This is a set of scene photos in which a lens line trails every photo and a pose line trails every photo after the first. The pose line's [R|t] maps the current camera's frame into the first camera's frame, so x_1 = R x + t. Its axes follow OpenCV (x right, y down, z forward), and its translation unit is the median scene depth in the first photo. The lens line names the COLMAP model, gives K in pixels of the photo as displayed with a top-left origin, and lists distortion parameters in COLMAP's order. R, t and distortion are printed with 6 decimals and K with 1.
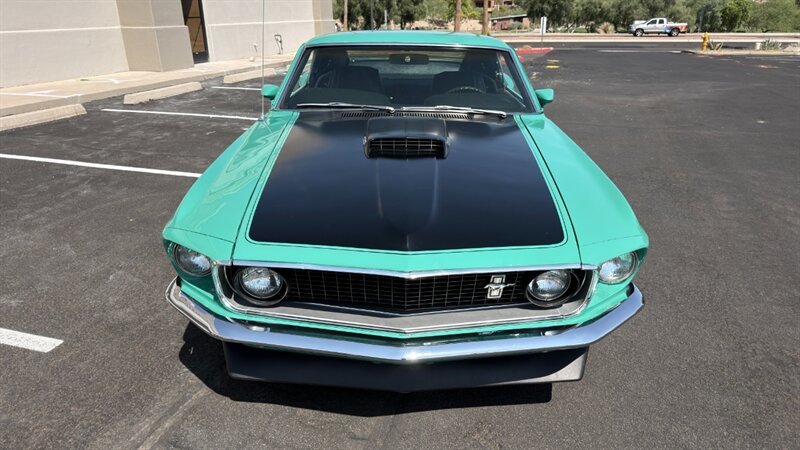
lens RADIAL K [[570.6, 0, 395.3], [0, 570.6, 224.3], [0, 0, 1]] dist [0.043678, -0.051370]
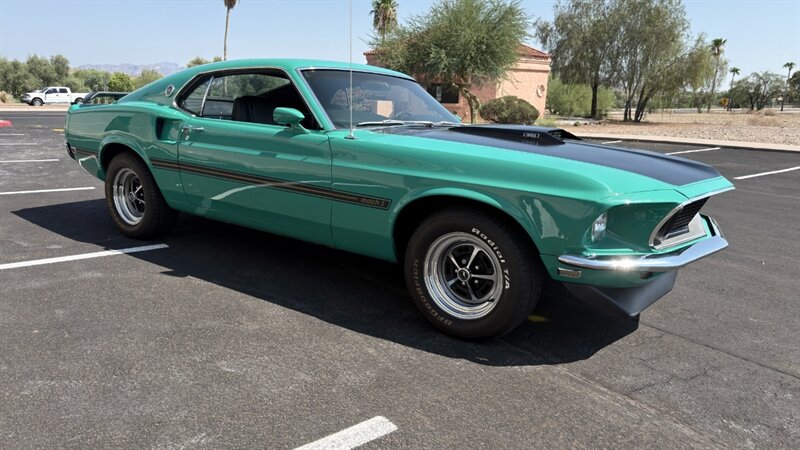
lens RADIAL K [[570.6, 0, 396.1], [0, 570.6, 226.6], [0, 0, 1]] dist [0.043678, -0.051370]
pose [[0.566688, -0.161543, 0.807941, -0.922638], [0.252873, 0.967366, 0.016055, -0.036897], [-0.784169, 0.195208, 0.589045, 0.398038]]
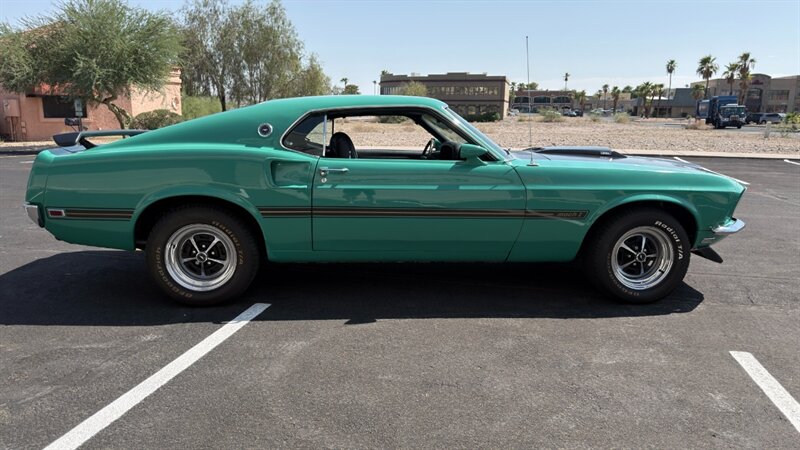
lens RADIAL K [[570.6, 0, 400.9], [0, 570.6, 227.2], [0, 0, 1]] dist [0.043678, -0.051370]
pose [[-0.098664, -0.187853, 0.977229, -1.266050], [0.332085, 0.919510, 0.210286, -0.376690], [-0.938075, 0.345271, -0.028339, 1.255903]]
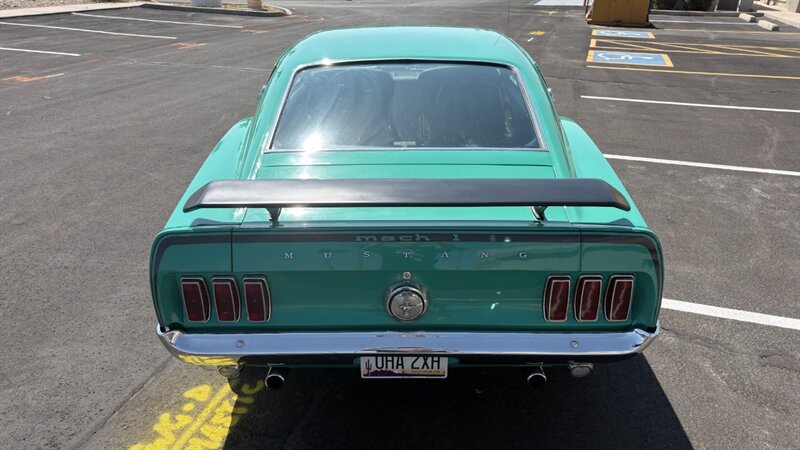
lens RADIAL K [[570.6, 0, 397.9], [0, 570.6, 224.9], [0, 0, 1]] dist [0.043678, -0.051370]
pose [[-0.999953, -0.003440, -0.009061, 0.046701], [-0.008866, 0.702400, 0.711728, -0.883767], [0.003916, 0.711774, -0.702397, 2.148218]]
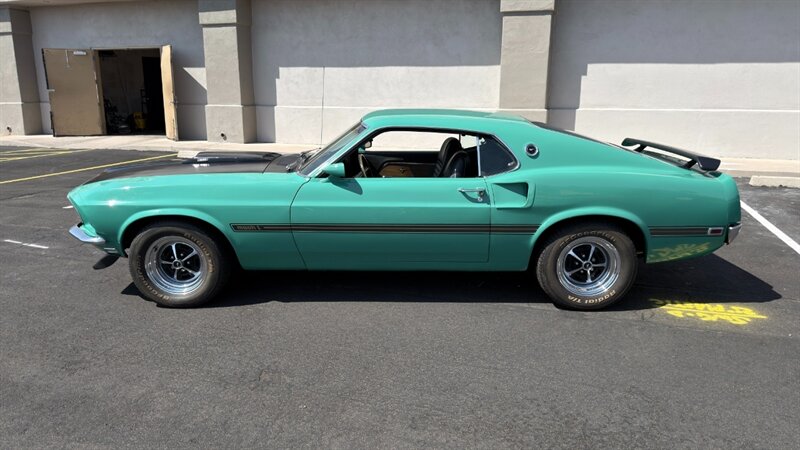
lens RADIAL K [[570.6, 0, 397.4], [0, 570.6, 226.3], [0, 0, 1]] dist [0.043678, -0.051370]
pose [[-0.000622, 0.236312, -0.971677, 1.385758], [-0.354972, 0.908346, 0.221137, -0.416990], [0.934877, 0.345056, 0.083319, 1.094769]]
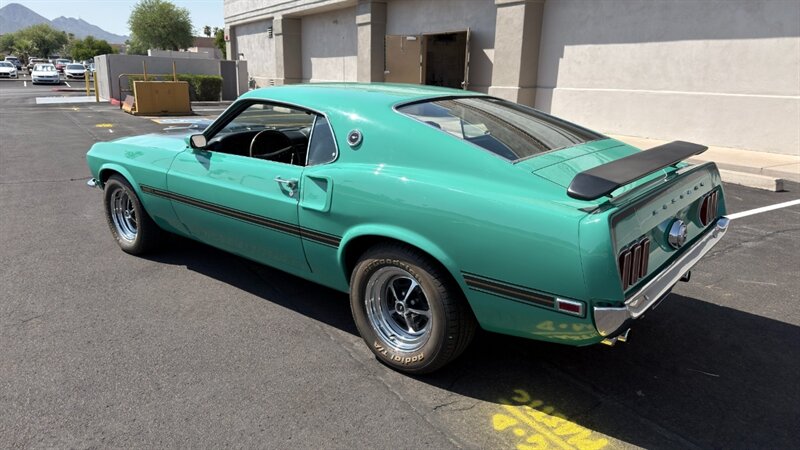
lens RADIAL K [[570.6, 0, 393.7], [0, 570.6, 224.6], [0, 0, 1]] dist [0.043678, -0.051370]
pose [[-0.639601, 0.196447, -0.743182, 0.865437], [-0.278000, 0.842245, 0.461886, -0.698349], [0.716678, 0.502027, -0.484089, 1.905310]]
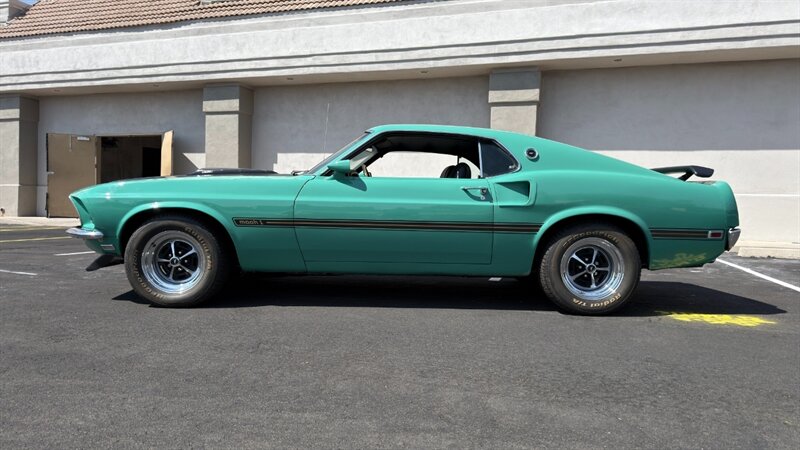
lens RADIAL K [[570.6, 0, 396.0], [0, 570.6, 226.5], [0, 0, 1]] dist [0.043678, -0.051370]
pose [[0.017352, 0.040581, -0.999026, 1.417592], [-0.374503, 0.926703, 0.031138, -0.191887], [0.927063, 0.373598, 0.031277, 1.147838]]
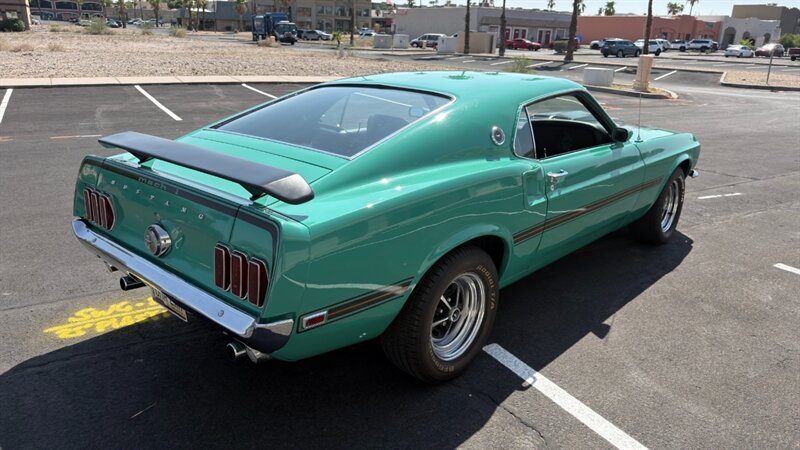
lens RADIAL K [[570.6, 0, 397.2], [0, 570.6, 228.3], [0, 0, 1]] dist [0.043678, -0.051370]
pose [[-0.748293, -0.227980, 0.622963, -0.618905], [0.203777, 0.814687, 0.542918, -0.763794], [-0.631294, 0.533208, -0.563168, 2.012085]]
